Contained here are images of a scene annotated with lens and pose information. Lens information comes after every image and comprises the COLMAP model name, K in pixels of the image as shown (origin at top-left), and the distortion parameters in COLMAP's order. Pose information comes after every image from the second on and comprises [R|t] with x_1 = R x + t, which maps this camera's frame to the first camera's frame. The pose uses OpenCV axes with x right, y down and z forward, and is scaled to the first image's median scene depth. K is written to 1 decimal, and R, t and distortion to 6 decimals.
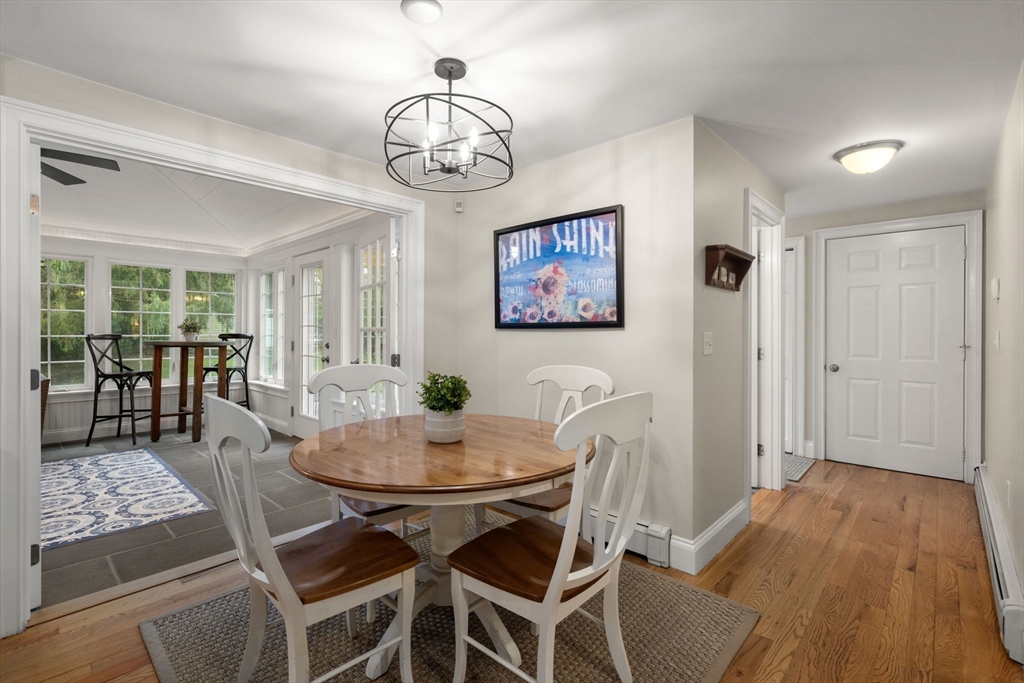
lens RADIAL K [[481.3, 0, 498.4], [0, 481.3, 327.7], [0, 0, 1]] dist [-0.013219, 0.000376]
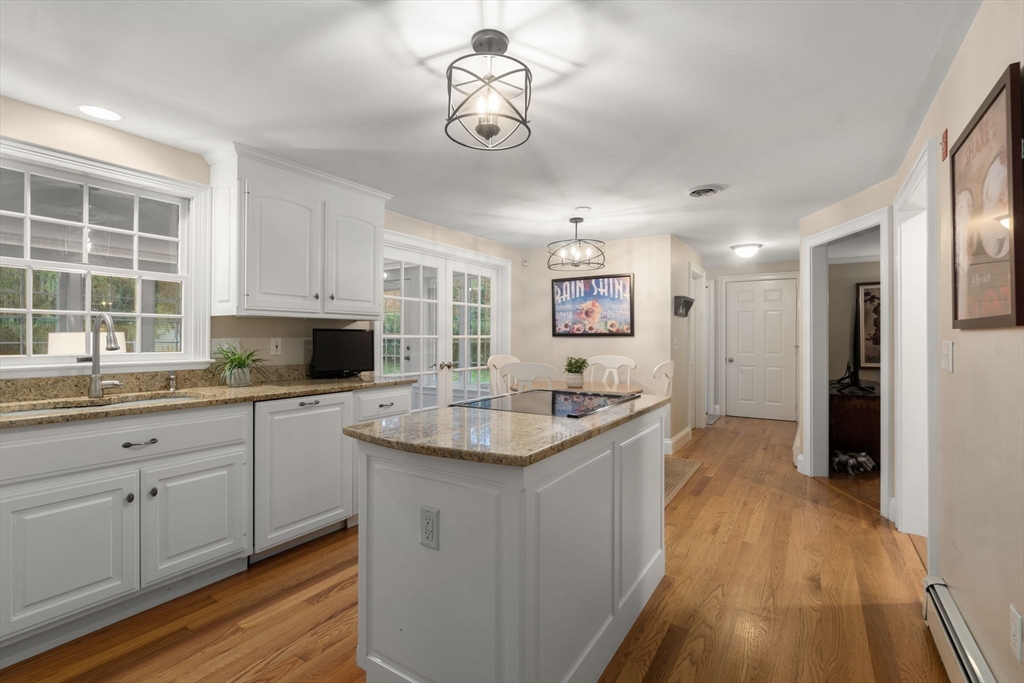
lens RADIAL K [[481.3, 0, 511.4], [0, 481.3, 333.4], [0, 0, 1]] dist [-0.013219, 0.000376]
pose [[0.982654, -0.001483, 0.185442, -0.529640], [0.001473, 0.999999, 0.000195, -0.011116], [-0.185442, 0.000081, 0.982655, -0.740641]]
